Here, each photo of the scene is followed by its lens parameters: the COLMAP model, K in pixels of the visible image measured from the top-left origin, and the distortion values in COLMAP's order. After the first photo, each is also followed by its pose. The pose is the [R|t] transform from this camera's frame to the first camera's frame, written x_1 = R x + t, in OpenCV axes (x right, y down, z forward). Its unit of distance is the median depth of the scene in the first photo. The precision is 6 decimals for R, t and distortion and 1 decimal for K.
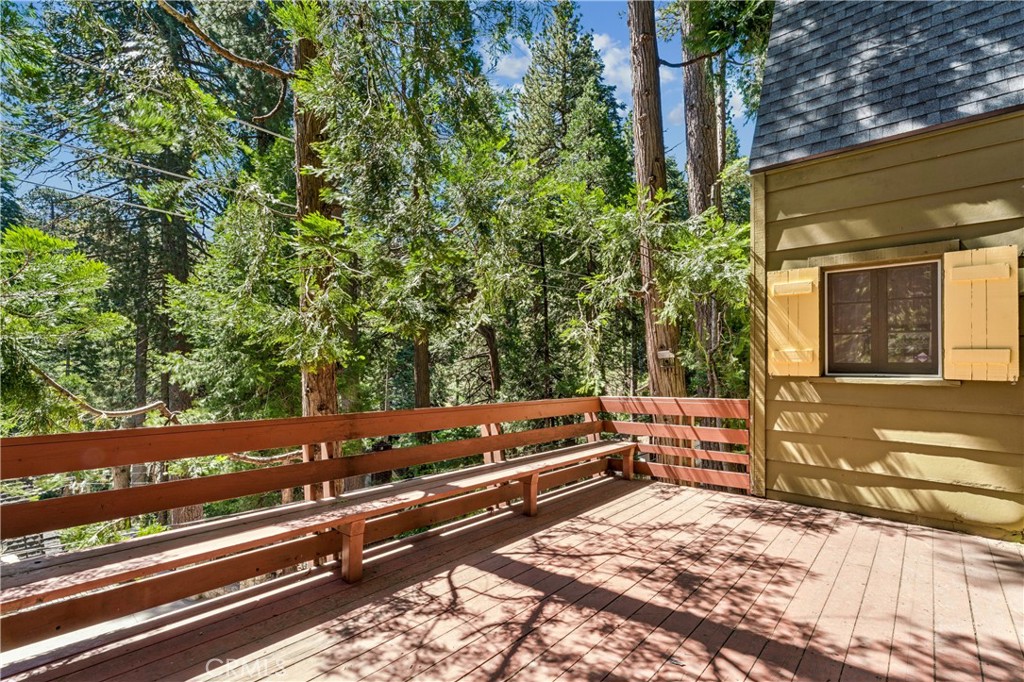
lens RADIAL K [[463.1, 0, 511.4], [0, 463.1, 357.9], [0, 0, 1]] dist [-0.007531, 0.002388]
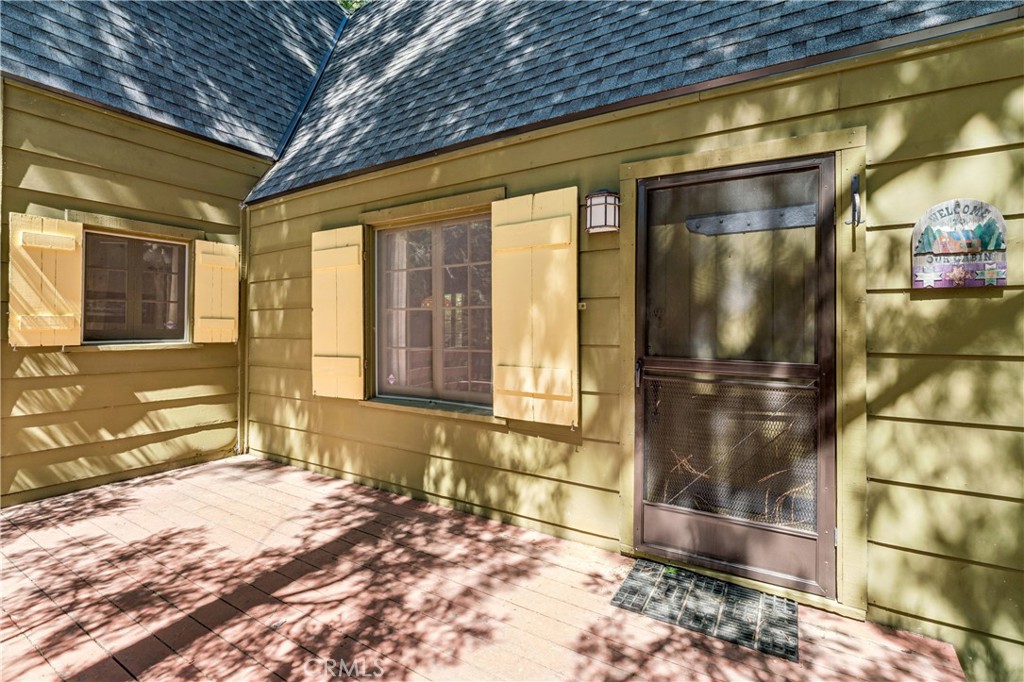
lens RADIAL K [[463.1, 0, 514.4], [0, 463.1, 324.8], [0, 0, 1]] dist [-0.007531, 0.002388]
pose [[-0.168713, -0.000893, 0.985665, -0.420517], [-0.015573, 0.999877, -0.001759, -0.012311], [-0.985542, -0.015647, -0.168706, 0.369143]]
